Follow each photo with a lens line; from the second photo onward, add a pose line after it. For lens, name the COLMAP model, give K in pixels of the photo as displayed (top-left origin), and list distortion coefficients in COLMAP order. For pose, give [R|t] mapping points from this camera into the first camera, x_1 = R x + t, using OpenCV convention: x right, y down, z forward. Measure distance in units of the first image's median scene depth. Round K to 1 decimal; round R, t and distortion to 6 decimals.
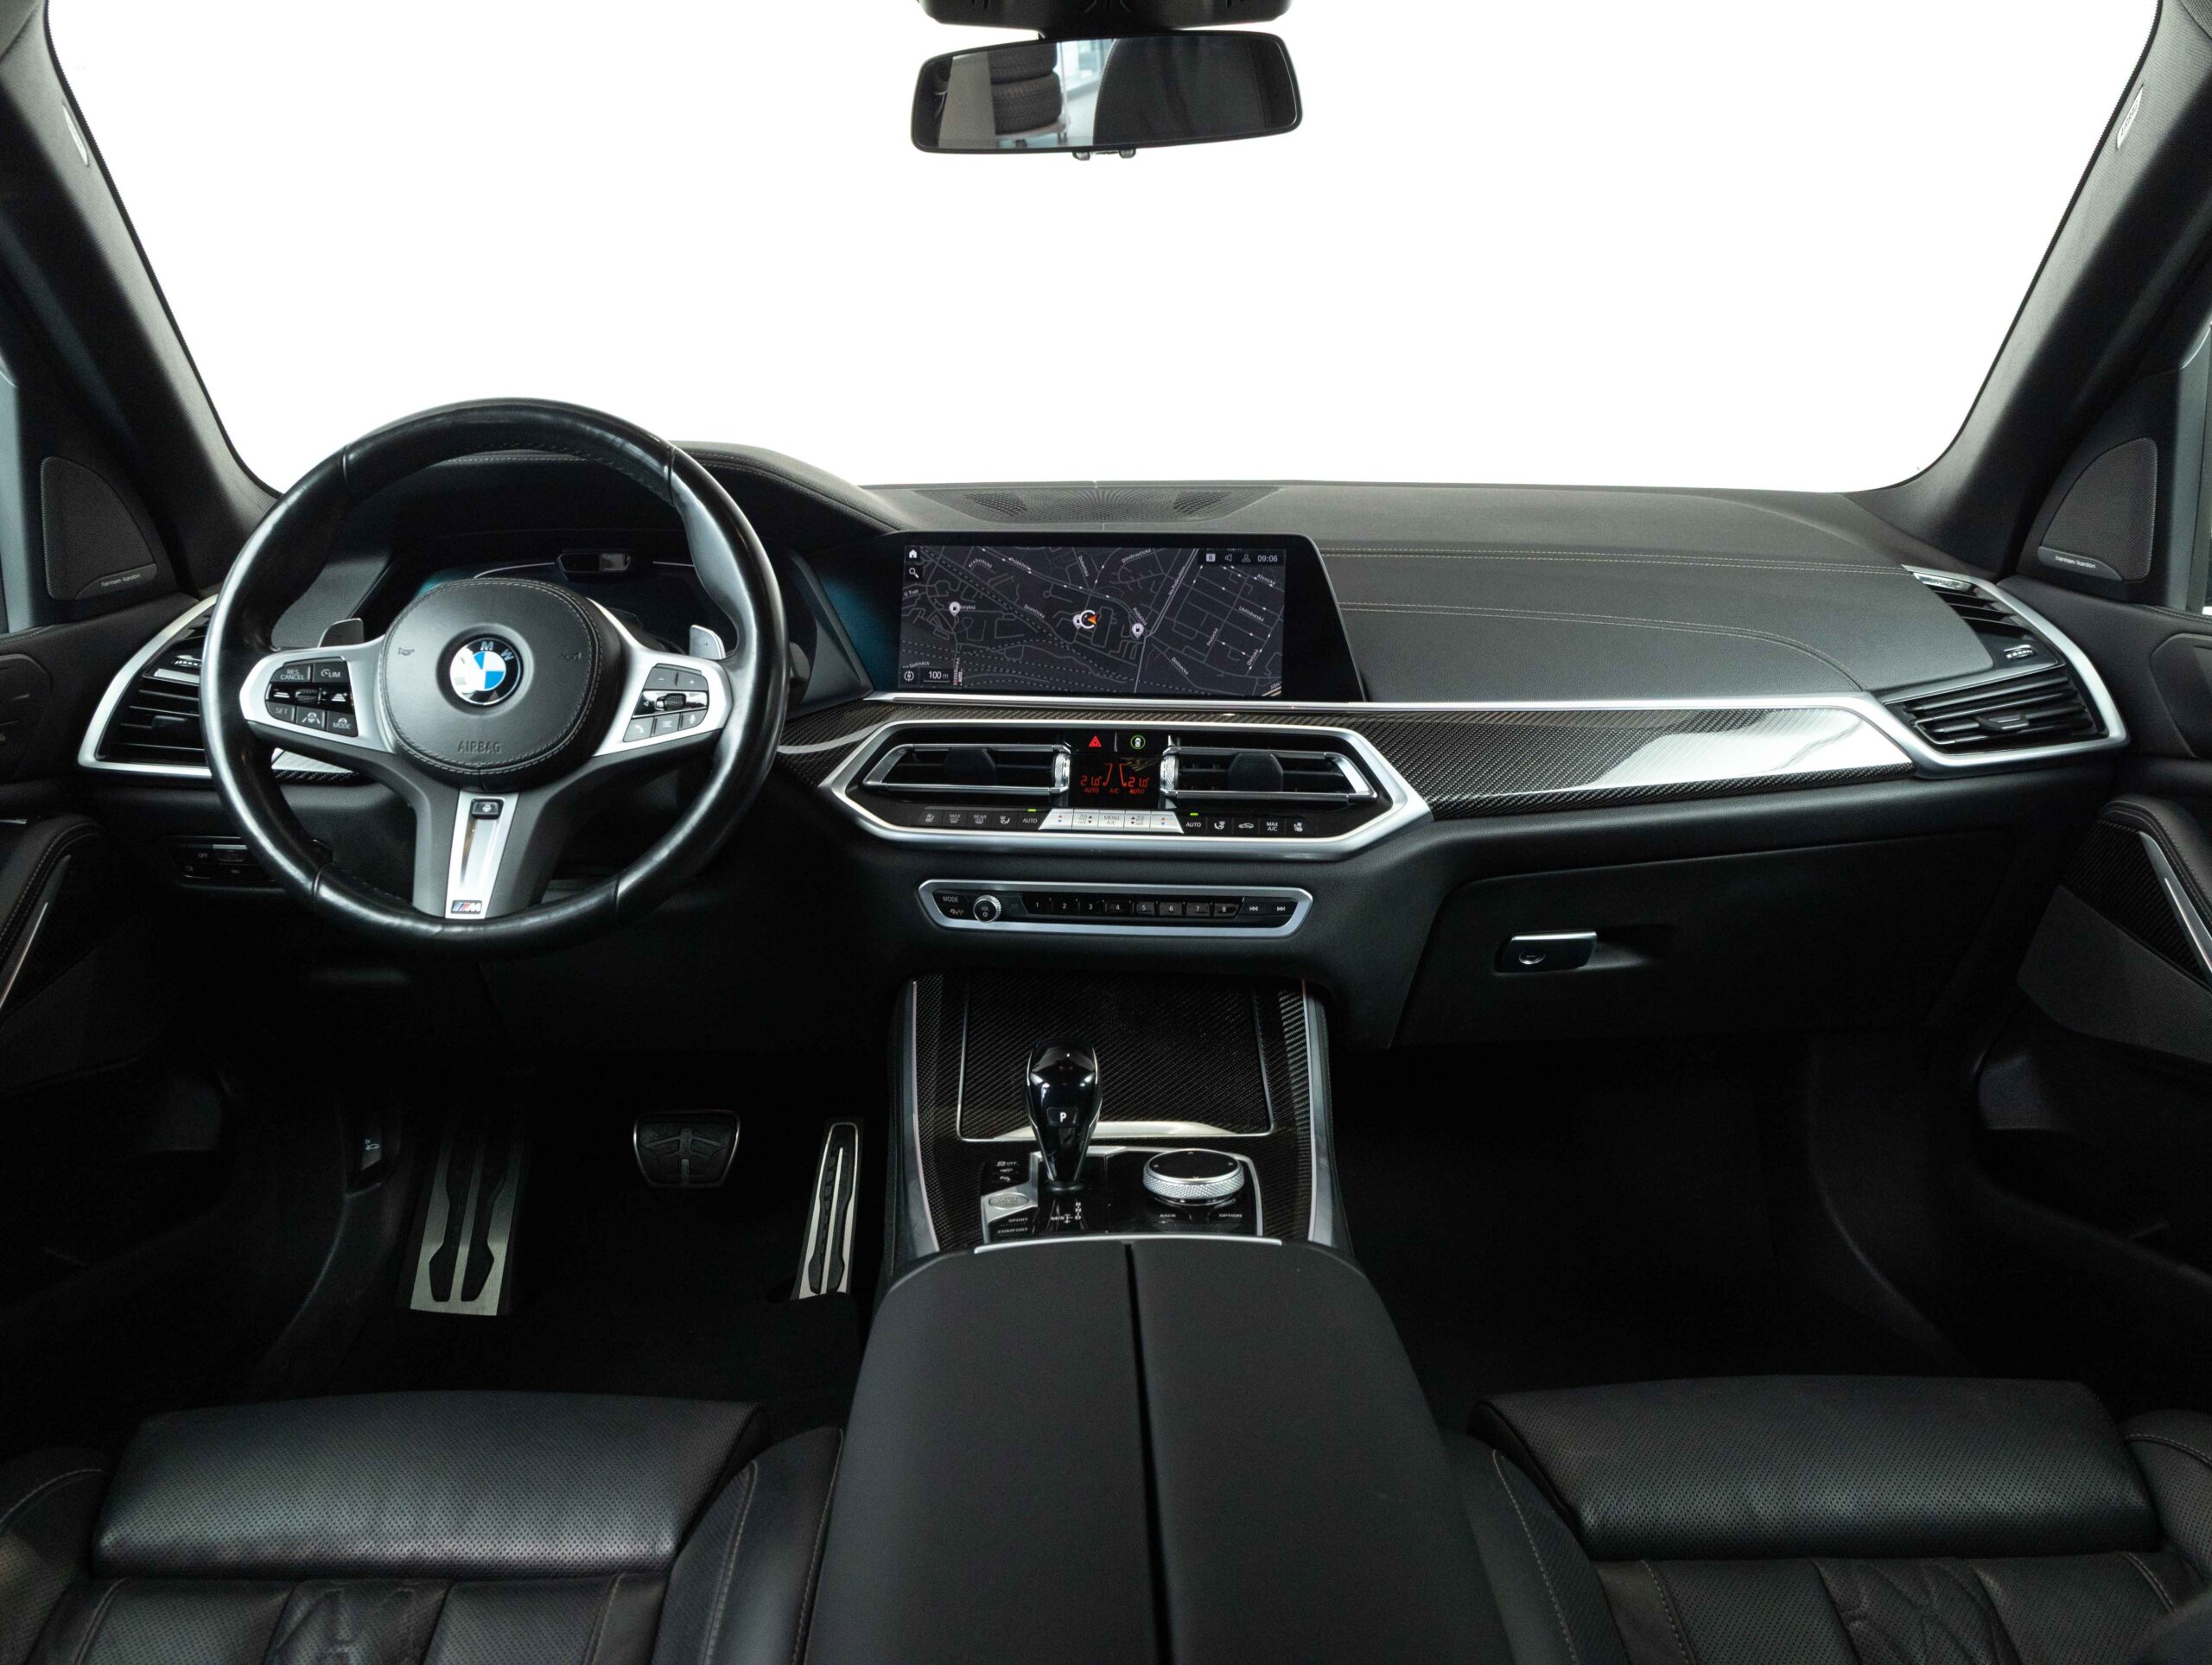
lens RADIAL K [[1480.7, 0, 1106.0], [0, 1480.7, 832.5], [0, 0, 1]] dist [-0.021468, 0.000830]
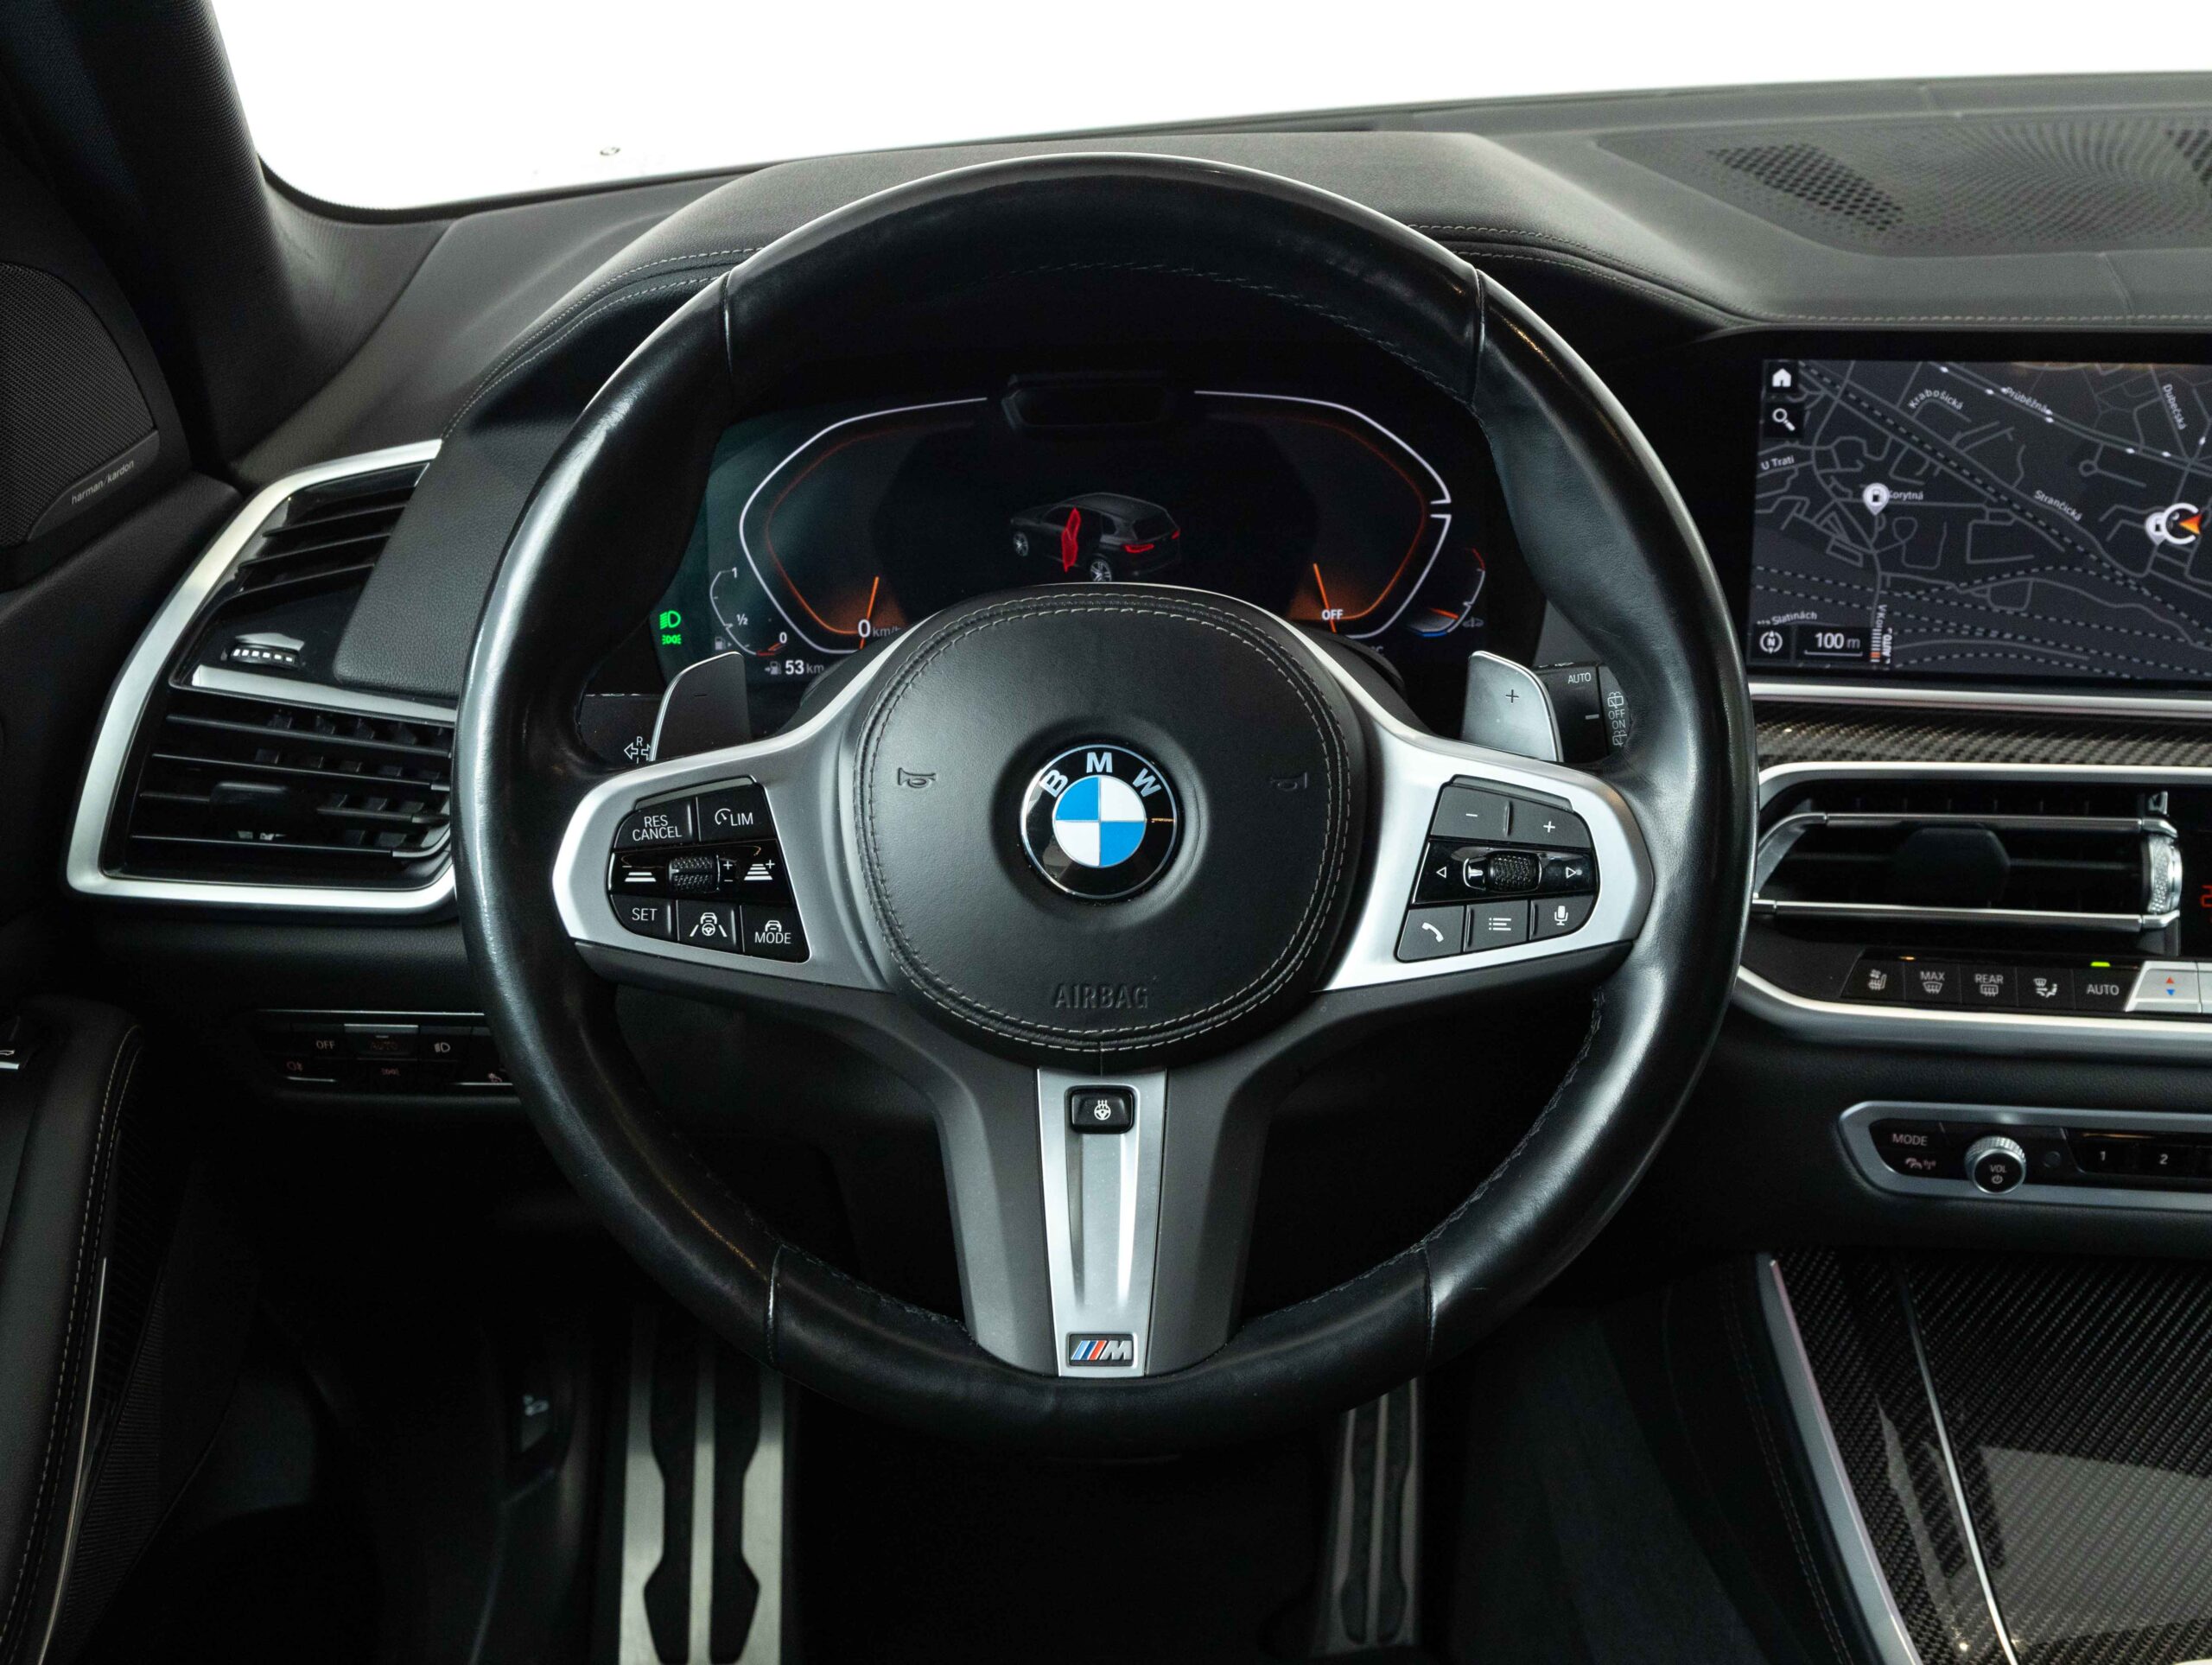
lens RADIAL K [[2373.2, 0, 1108.8], [0, 2373.2, 743.7], [0, 0, 1]] dist [0.000851, 0.004923]
pose [[0.999301, -0.017174, -0.033210, -0.340128], [0.022478, 0.985770, 0.166587, -0.217711], [0.029876, -0.167217, 0.985467, 0.256840]]
